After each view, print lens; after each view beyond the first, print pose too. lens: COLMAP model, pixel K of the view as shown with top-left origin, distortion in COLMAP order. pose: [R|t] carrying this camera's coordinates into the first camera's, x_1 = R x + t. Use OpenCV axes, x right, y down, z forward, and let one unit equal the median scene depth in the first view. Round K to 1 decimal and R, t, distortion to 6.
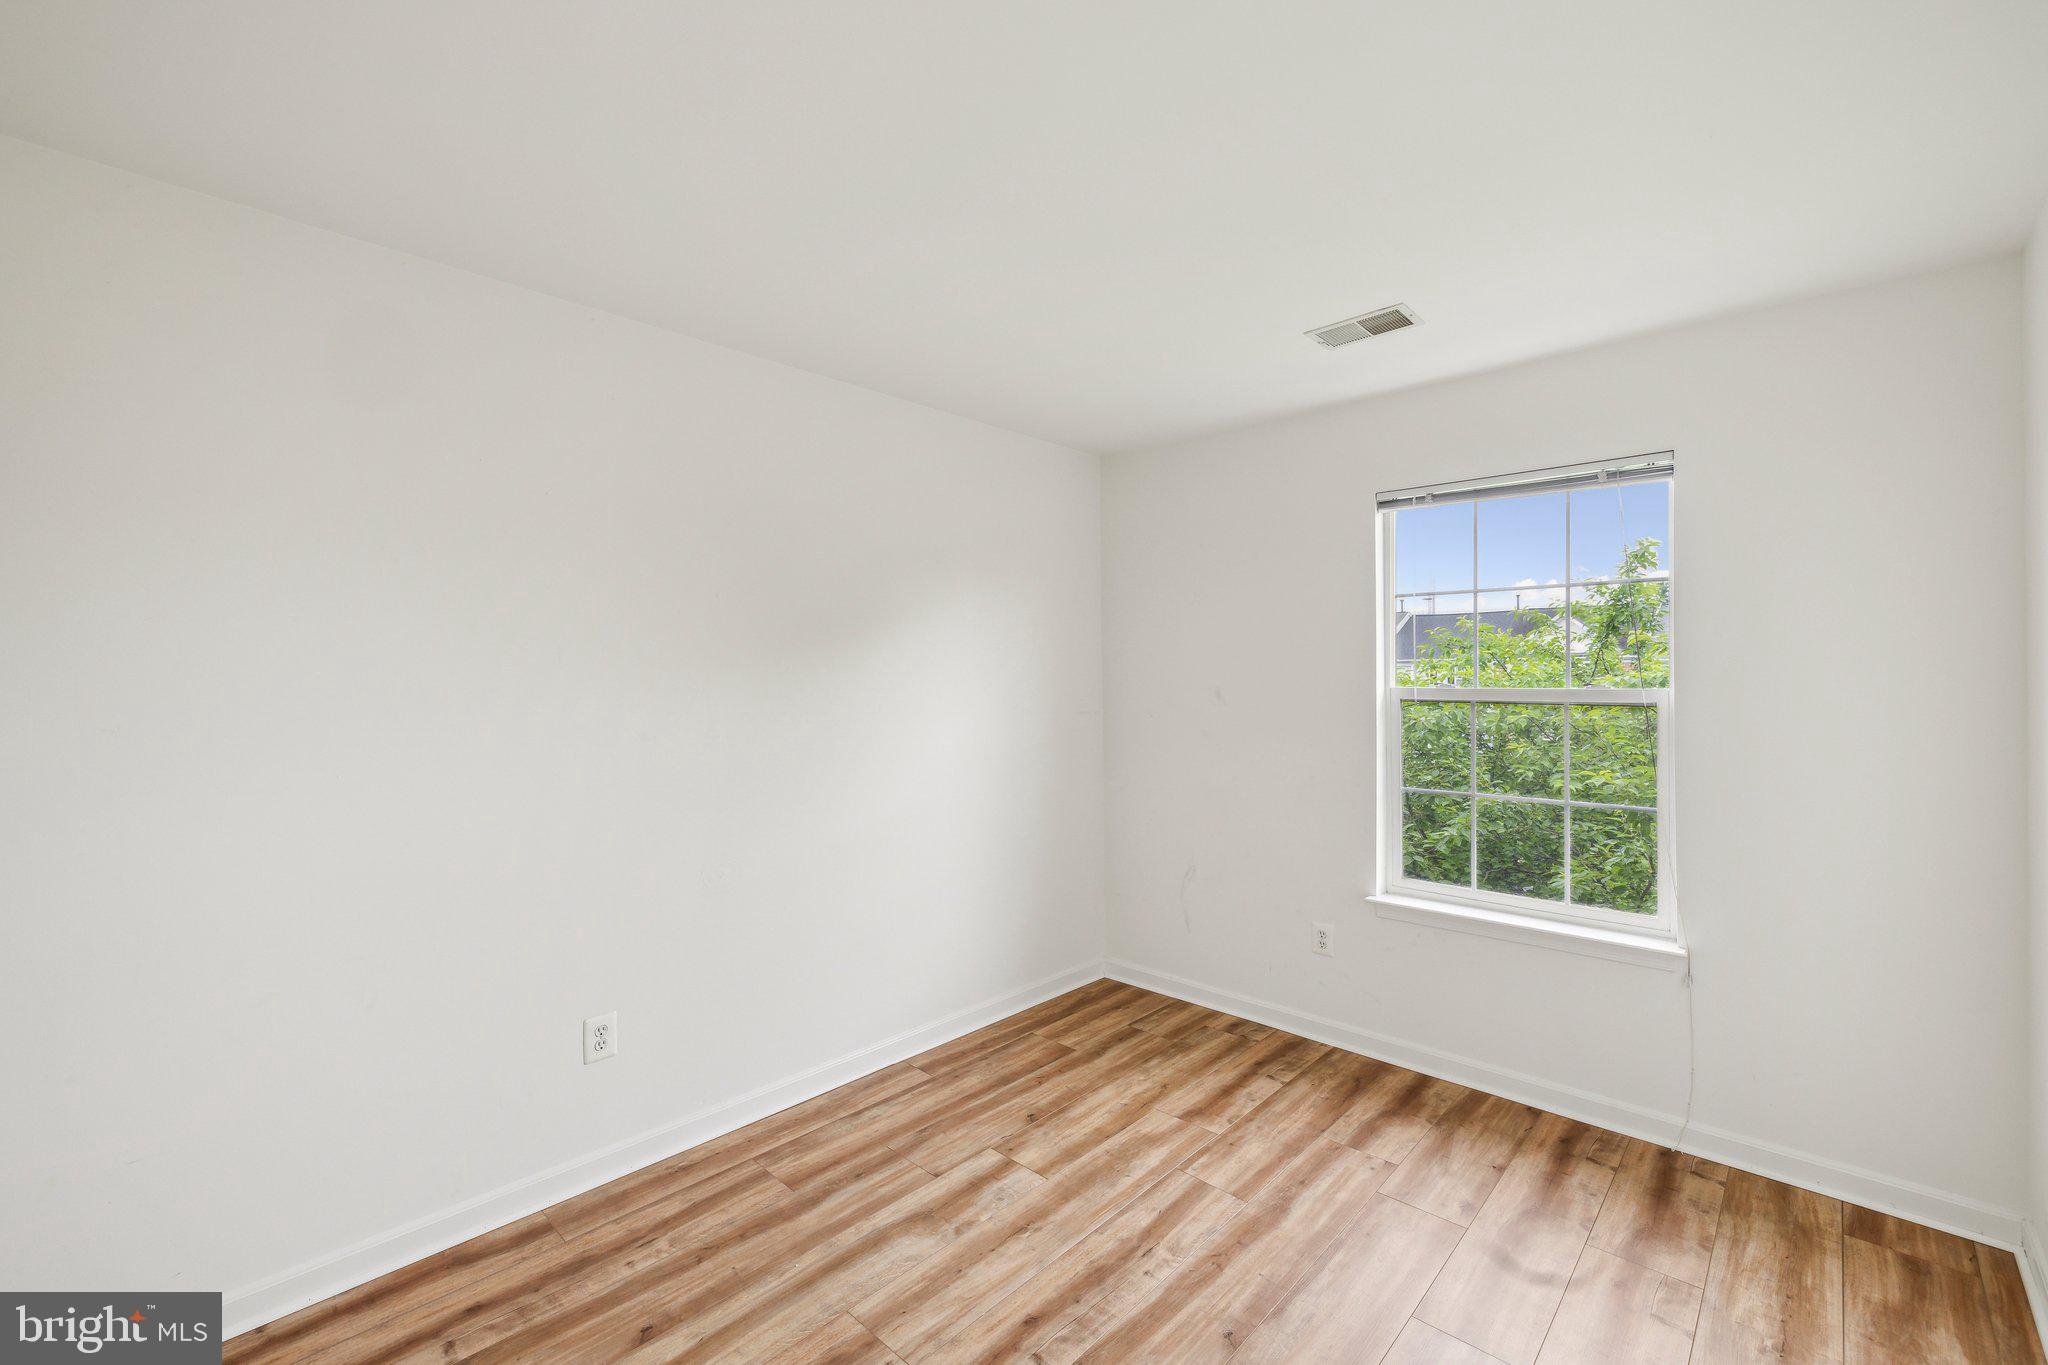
lens RADIAL K [[861.6, 0, 1023.0], [0, 861.6, 676.6], [0, 0, 1]] dist [-0.003959, 0.000325]
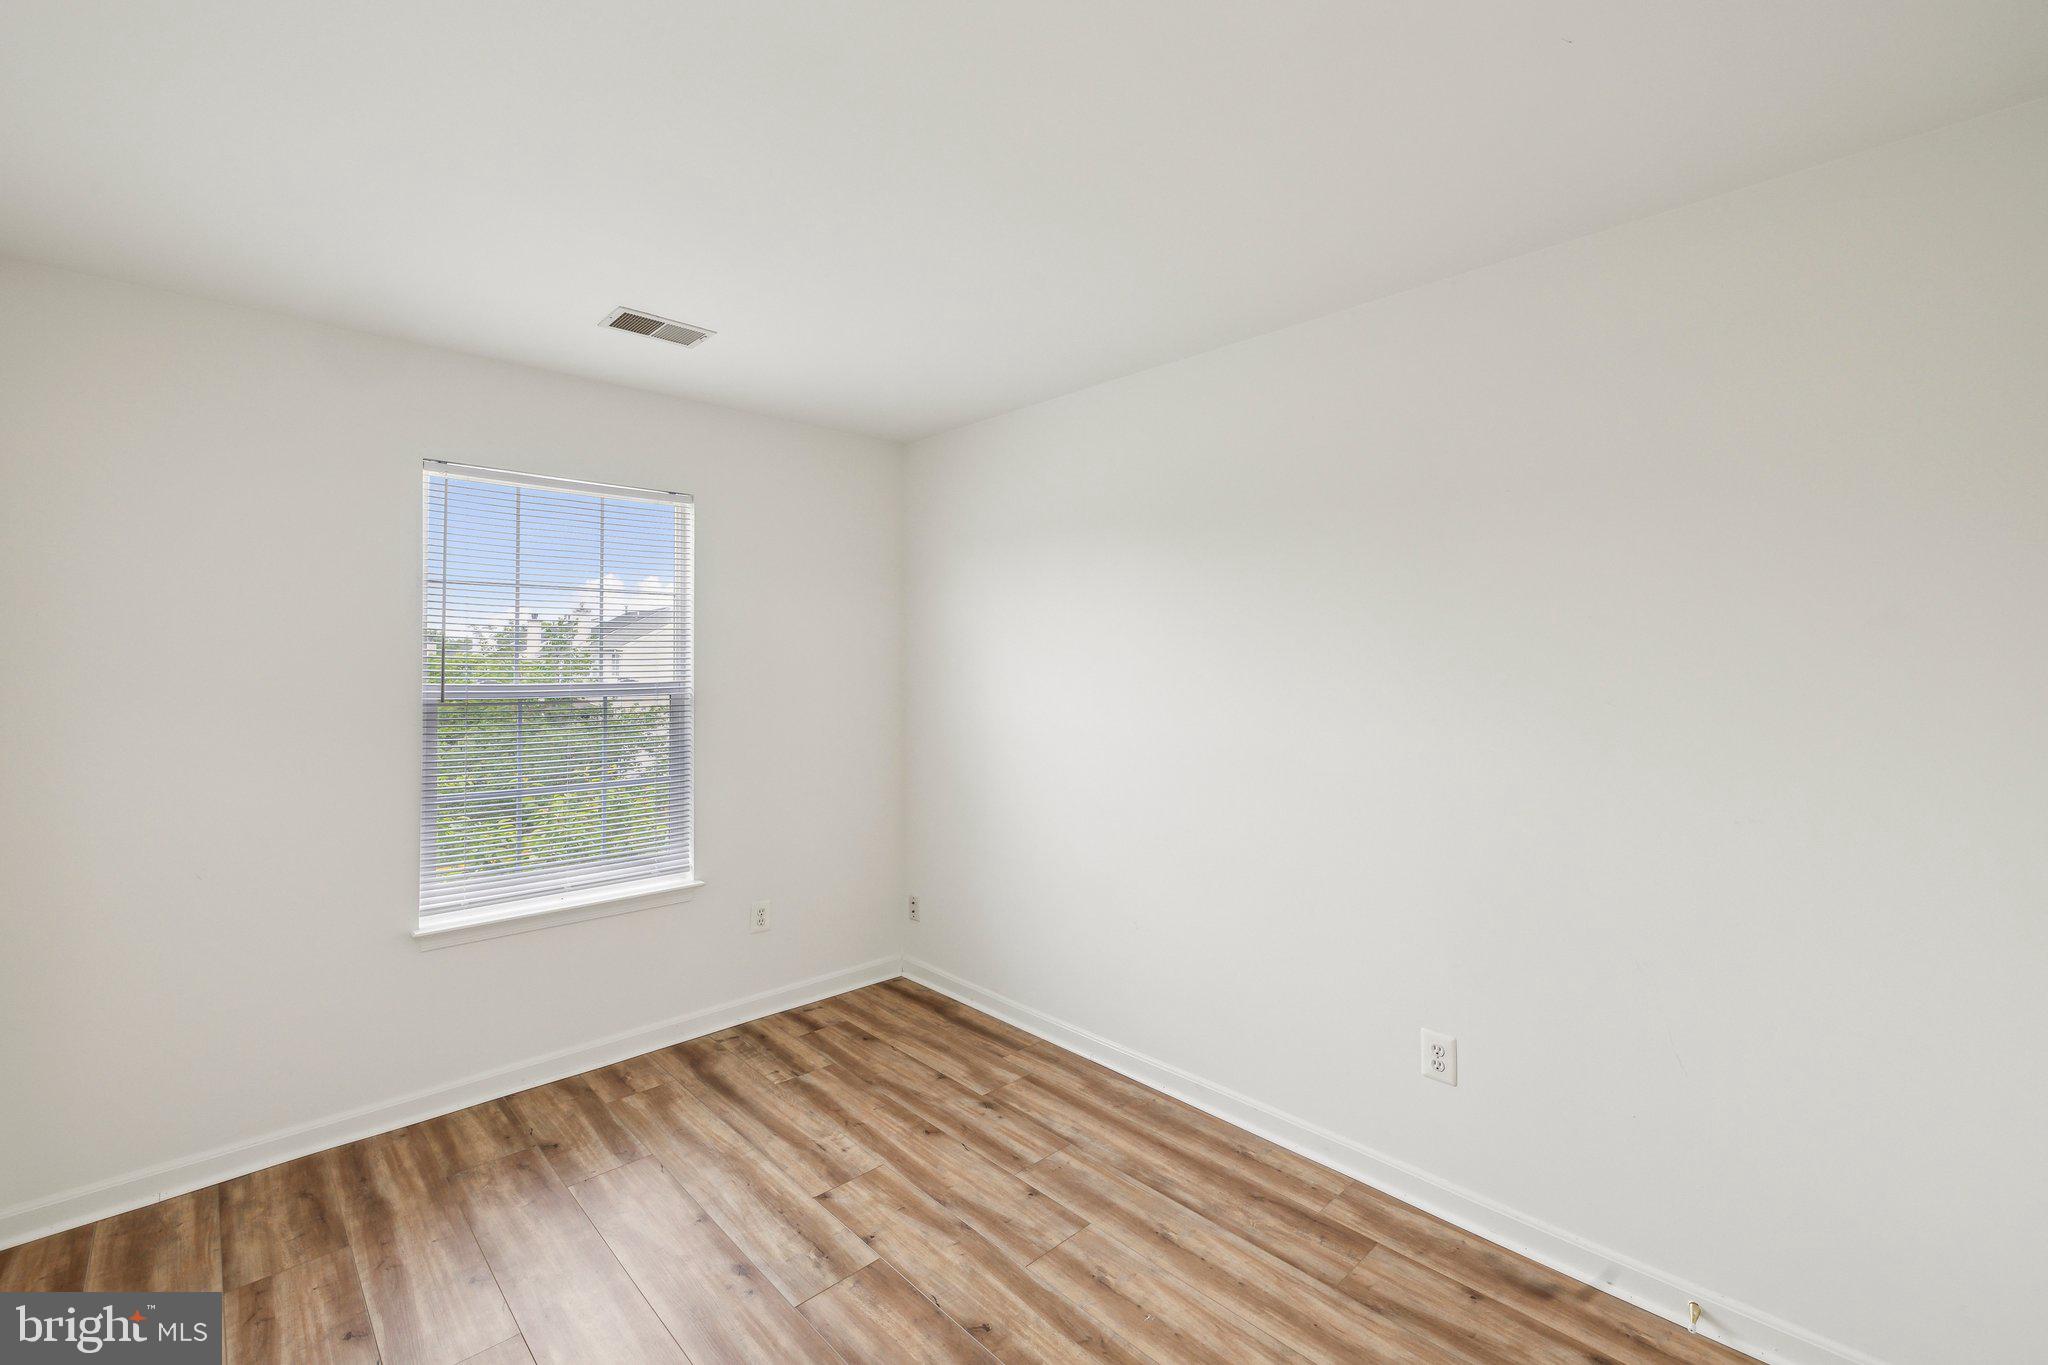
lens RADIAL K [[861.6, 0, 1014.2], [0, 861.6, 667.4], [0, 0, 1]] dist [-0.003959, 0.000325]
pose [[0.038818, -0.000099, 0.999246, -0.505485], [0.005299, 0.999986, -0.000107, -0.002045], [-0.999232, 0.005299, 0.038818, 0.458091]]
